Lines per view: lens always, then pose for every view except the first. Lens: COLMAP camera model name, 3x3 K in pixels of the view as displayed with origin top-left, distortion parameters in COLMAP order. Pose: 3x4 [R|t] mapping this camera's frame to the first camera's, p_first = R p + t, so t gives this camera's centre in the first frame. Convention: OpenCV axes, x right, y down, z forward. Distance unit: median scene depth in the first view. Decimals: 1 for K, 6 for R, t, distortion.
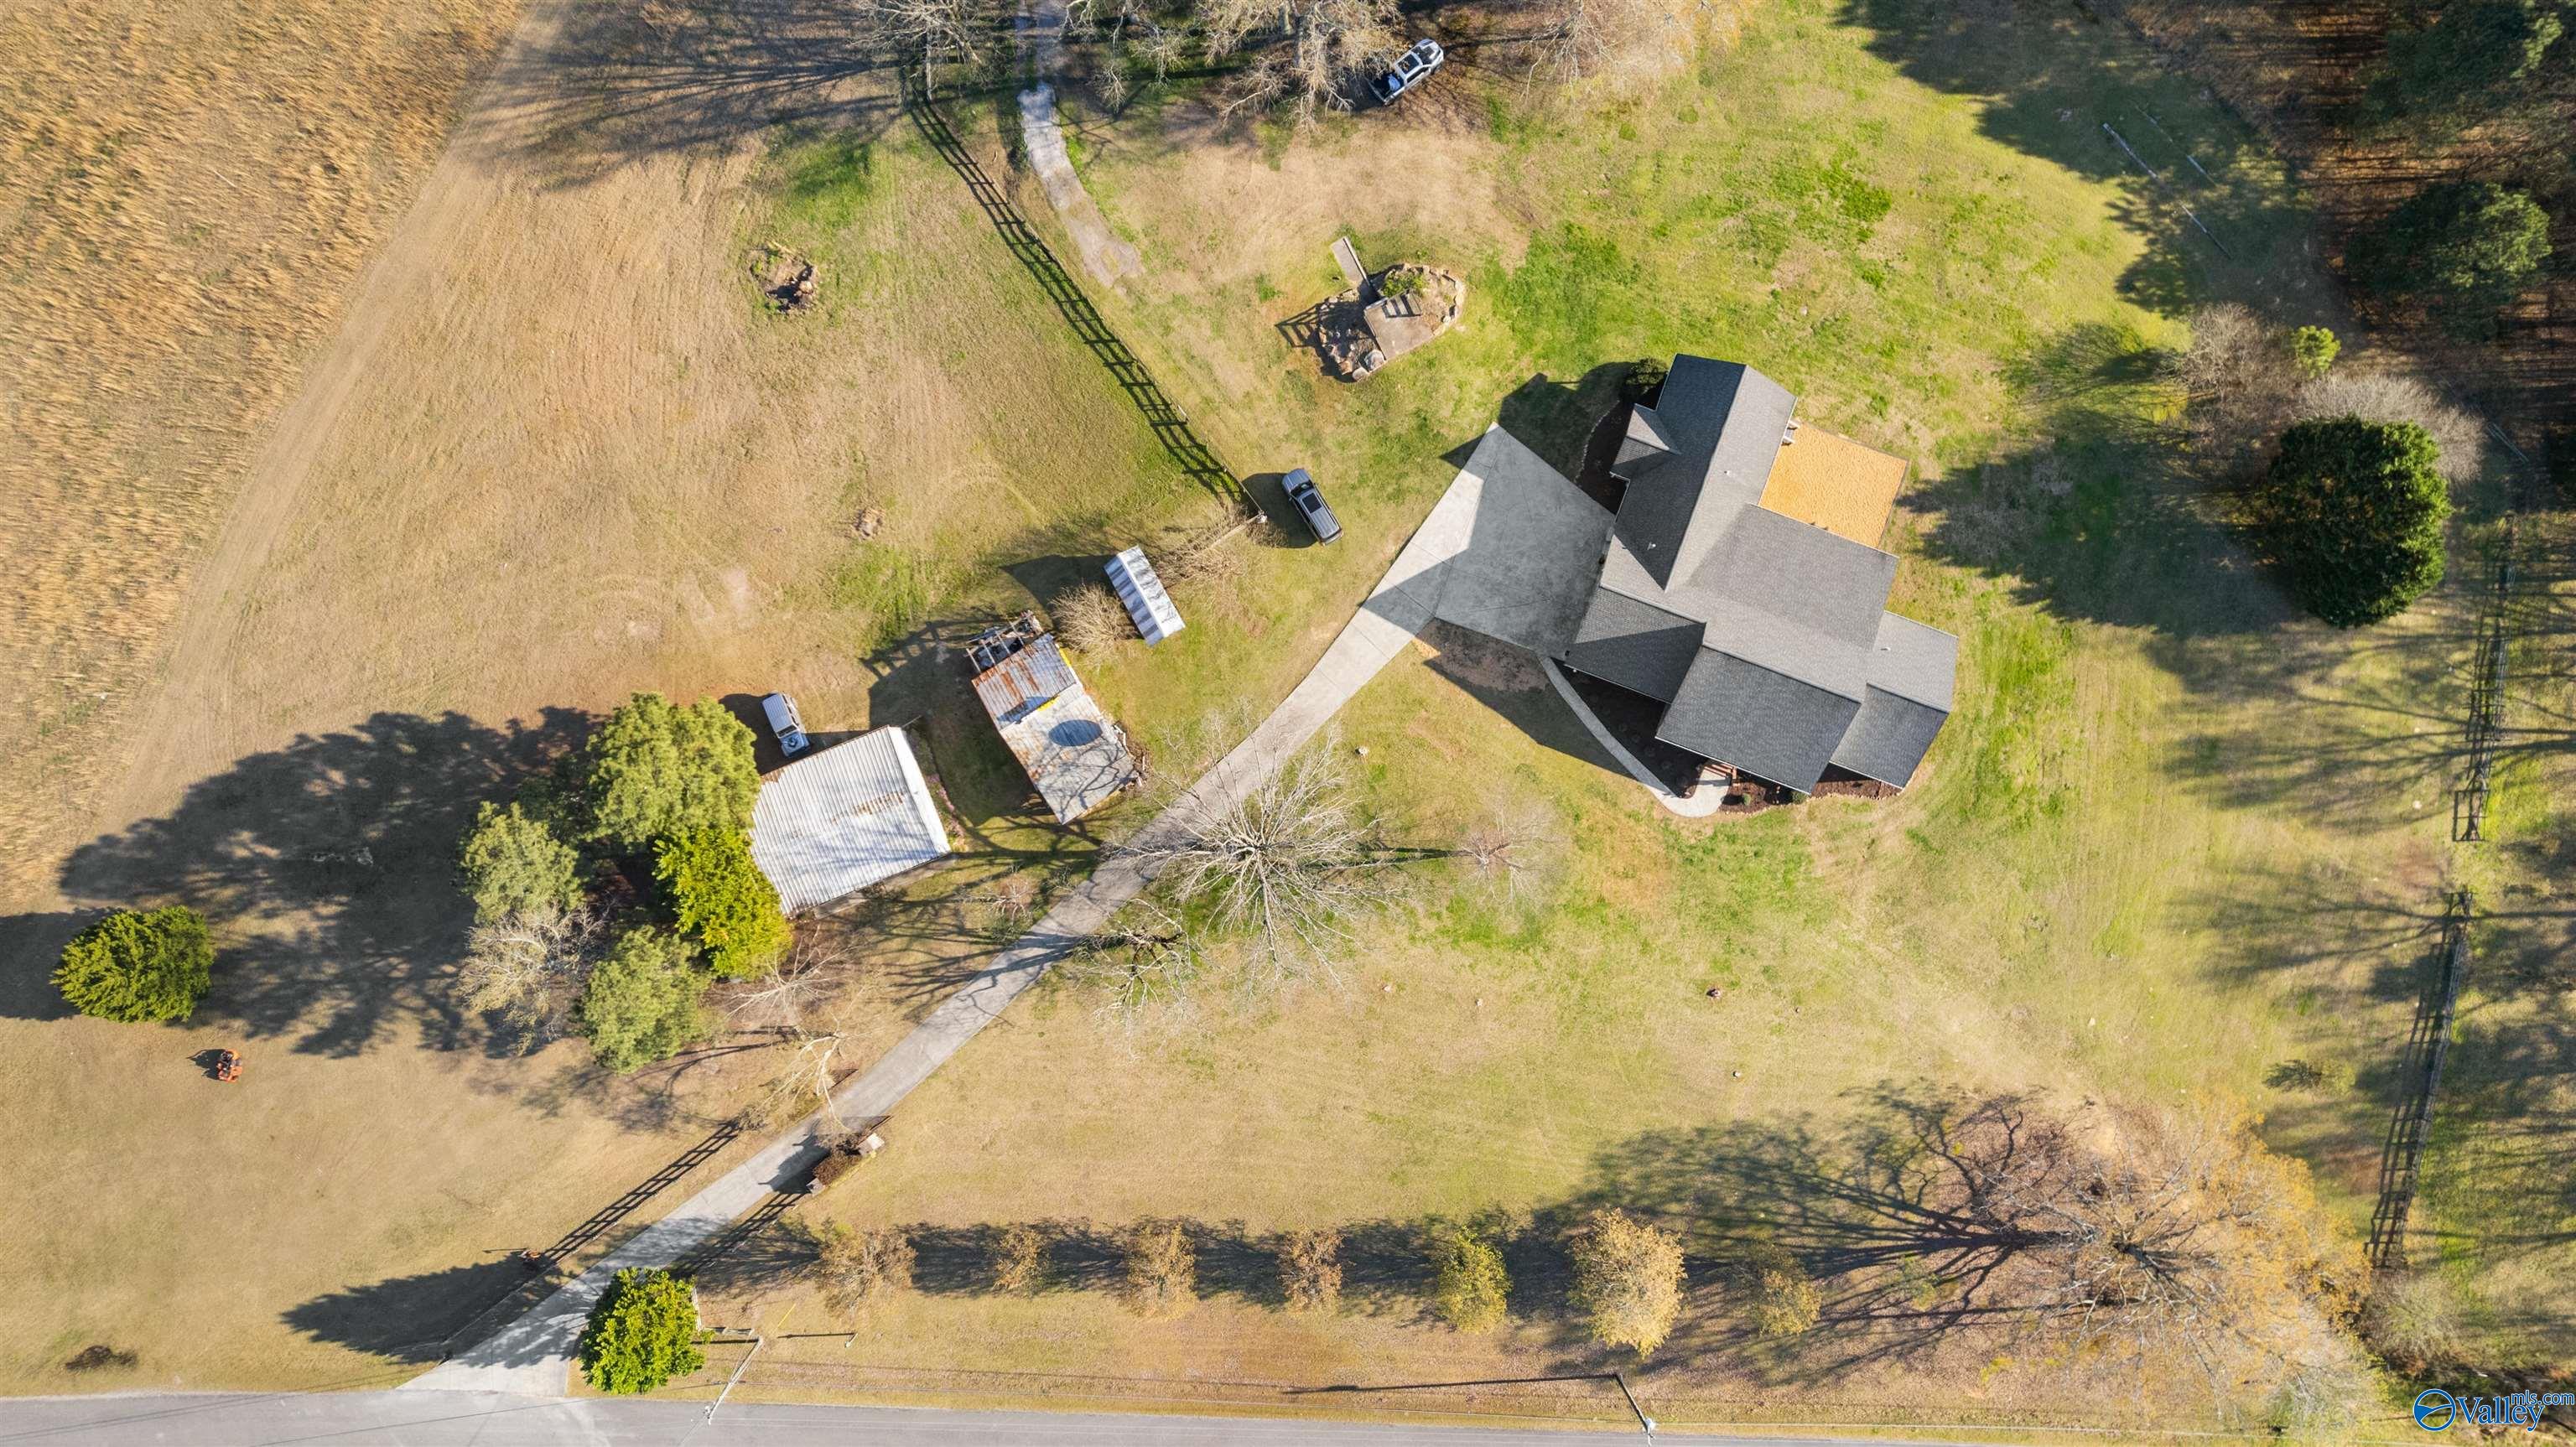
lens RADIAL K [[1657.6, 0, 1284.9], [0, 1657.6, 776.3], [0, 0, 1]] dist [-0.054450, 0.021335]
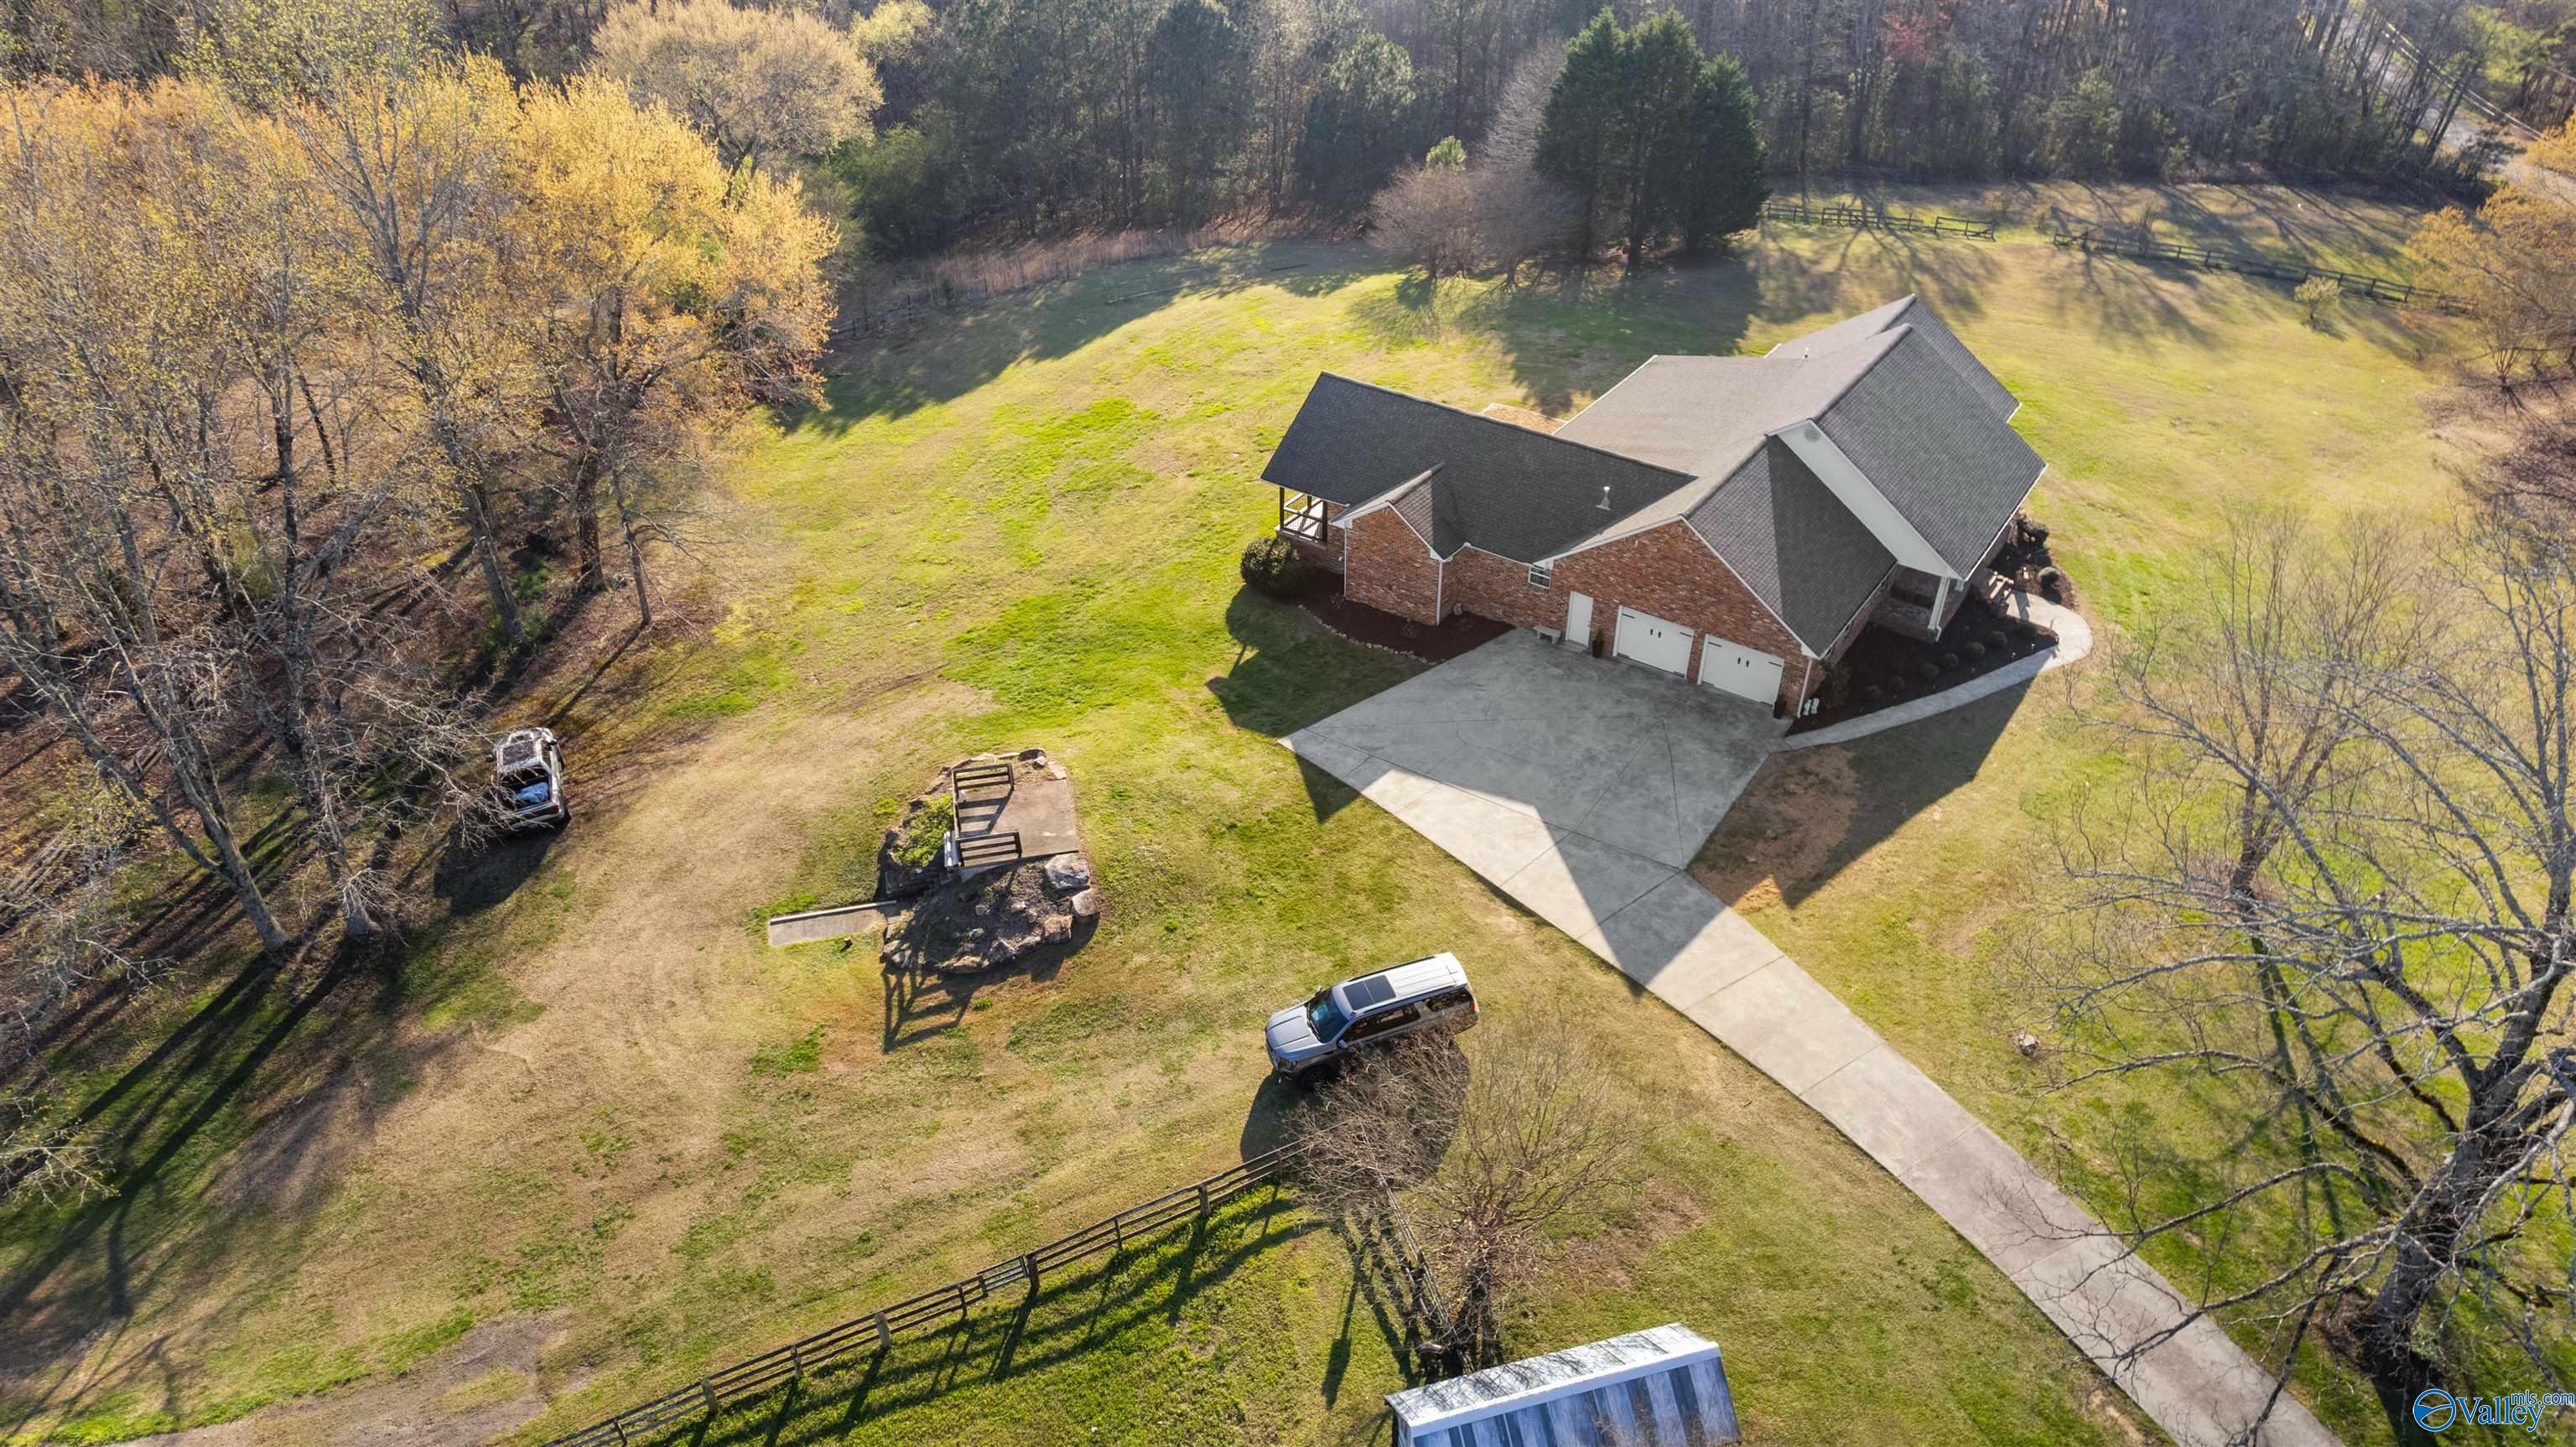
lens RADIAL K [[1673.7, 0, 1288.0], [0, 1673.7, 723.5], [0, 0, 1]] dist [-0.052790, 0.044218]
pose [[0.252299, -0.531409, 0.808671, -0.264420], [0.967639, 0.142443, -0.208290, -0.110102], [-0.004502, 0.835053, 0.550151, 0.724144]]
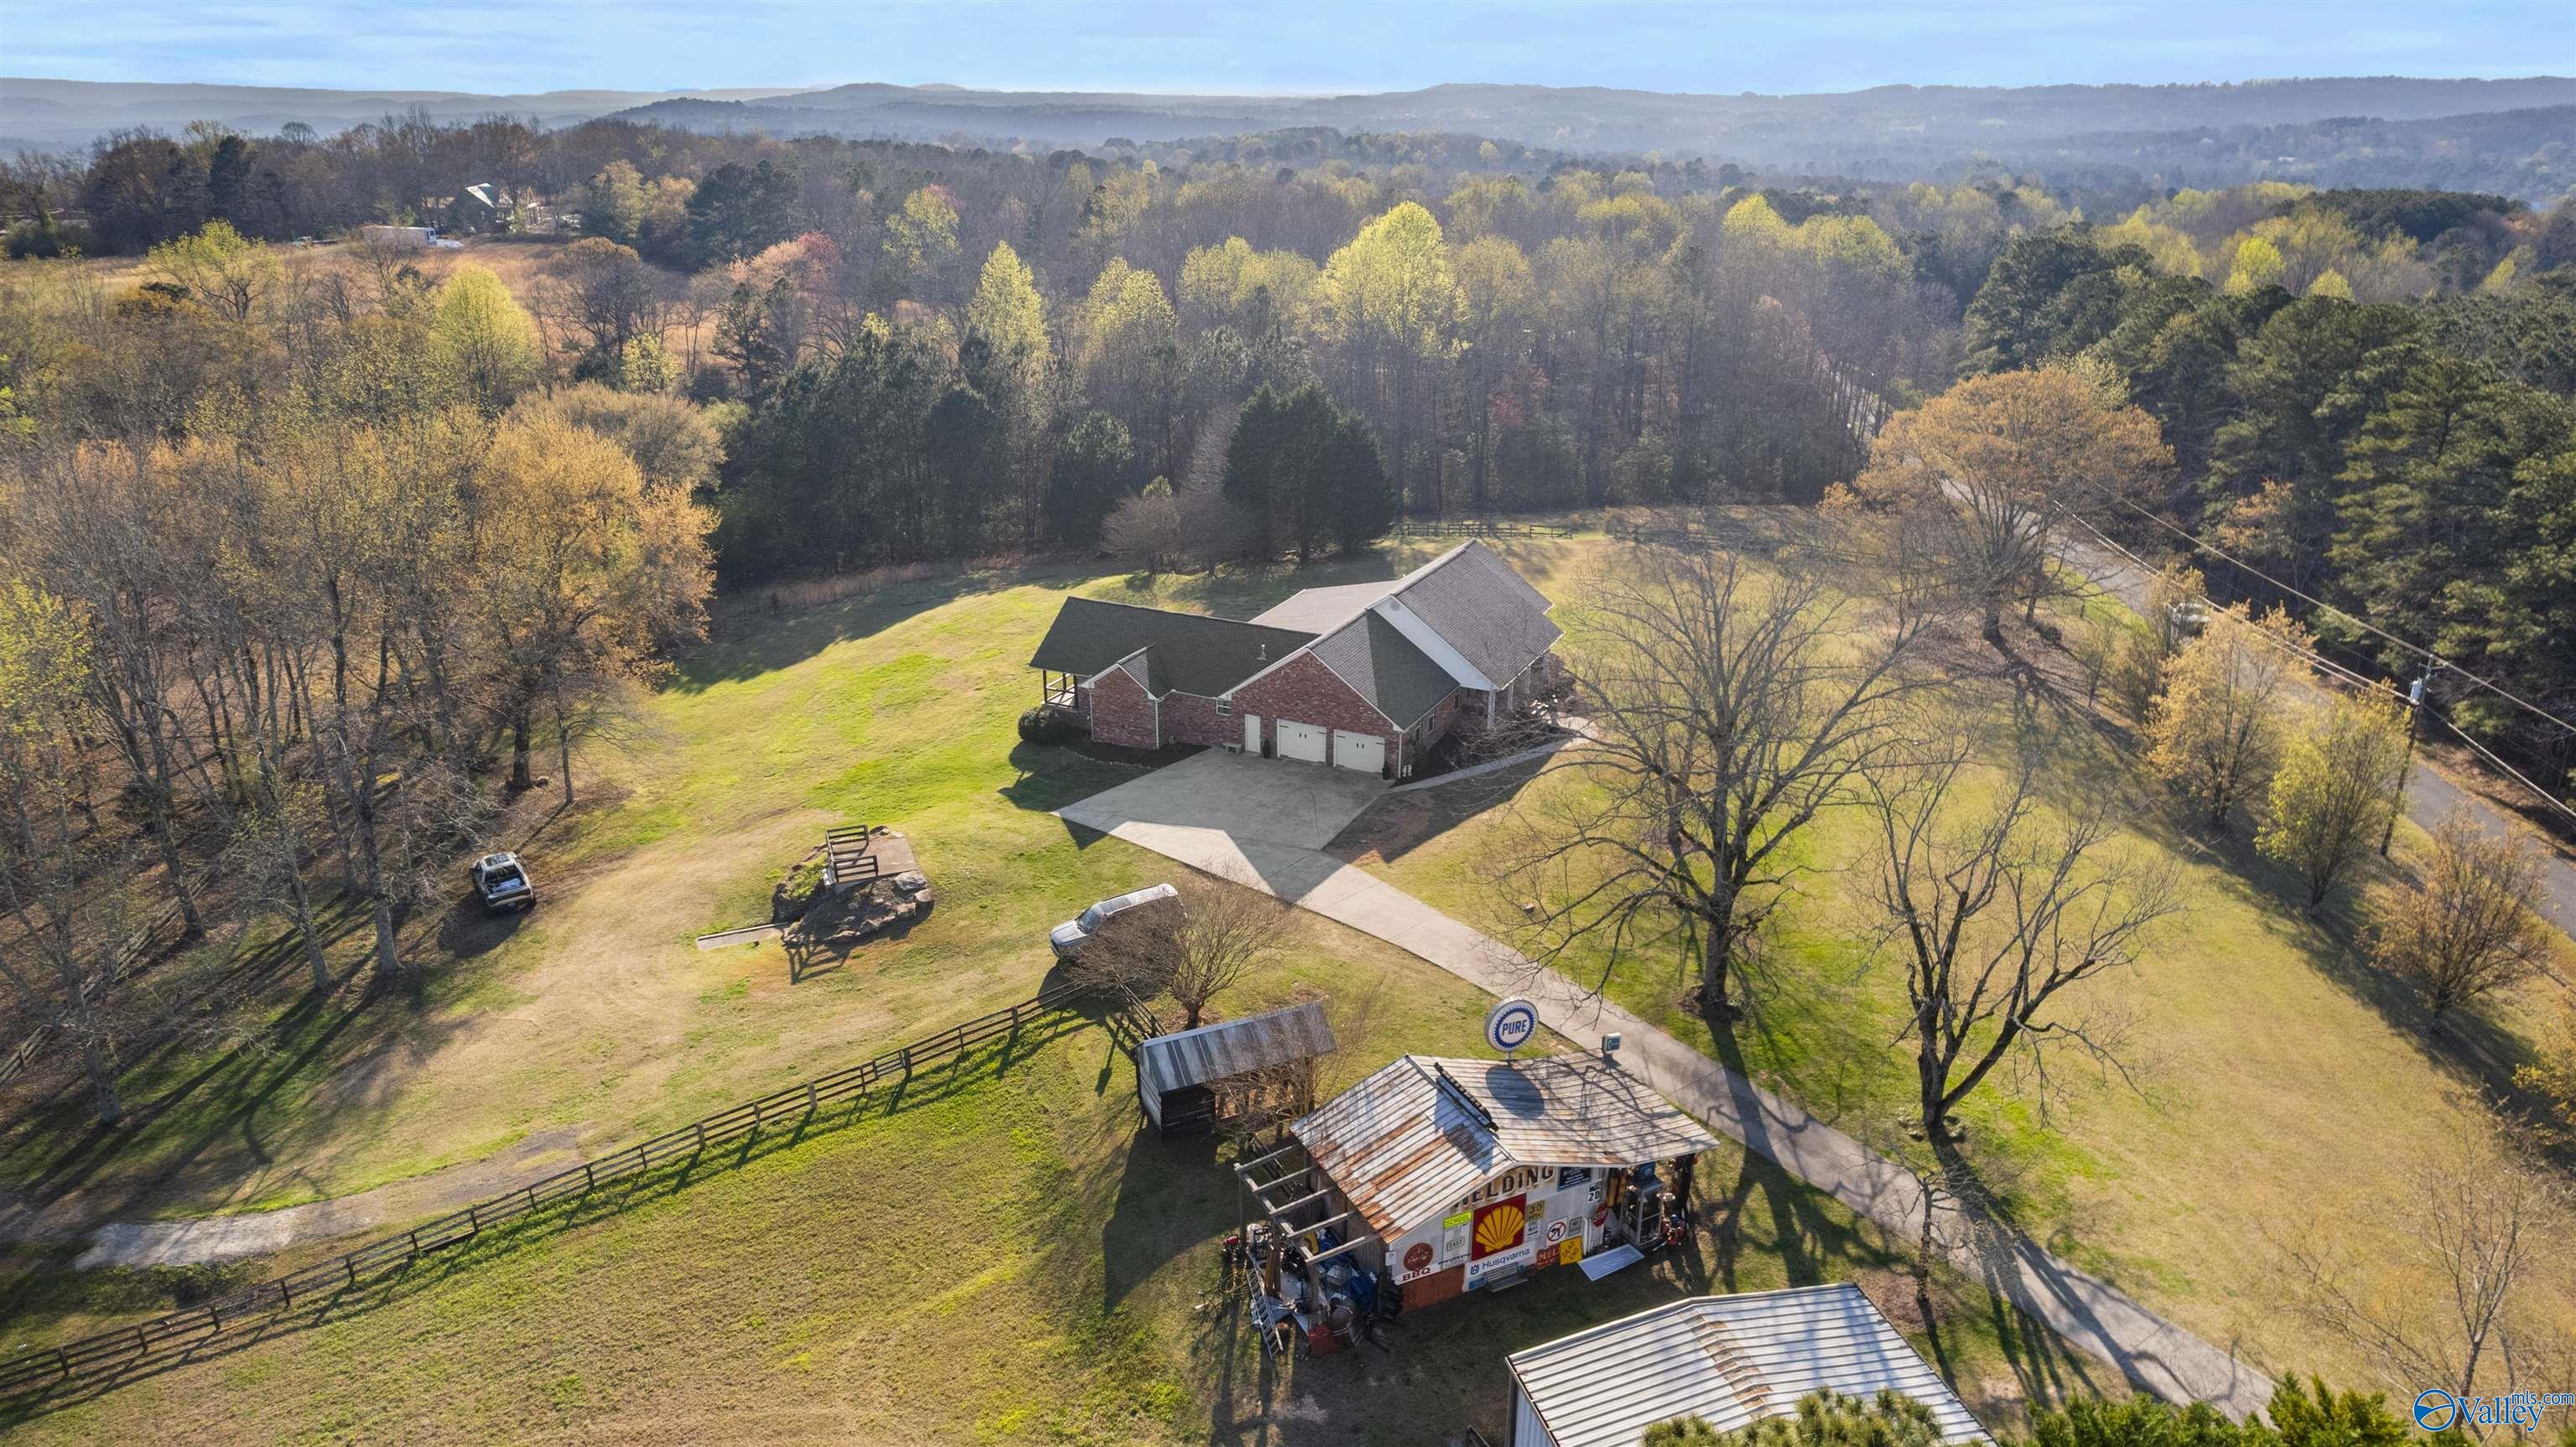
lens RADIAL K [[1673.7, 0, 1288.0], [0, 1673.7, 723.5], [0, 0, 1]] dist [-0.052790, 0.044218]
pose [[0.102030, -0.322297, 0.941124, -0.518786], [0.994778, 0.035362, -0.095737, -0.046640], [-0.002424, 0.945978, 0.324223, 0.730102]]
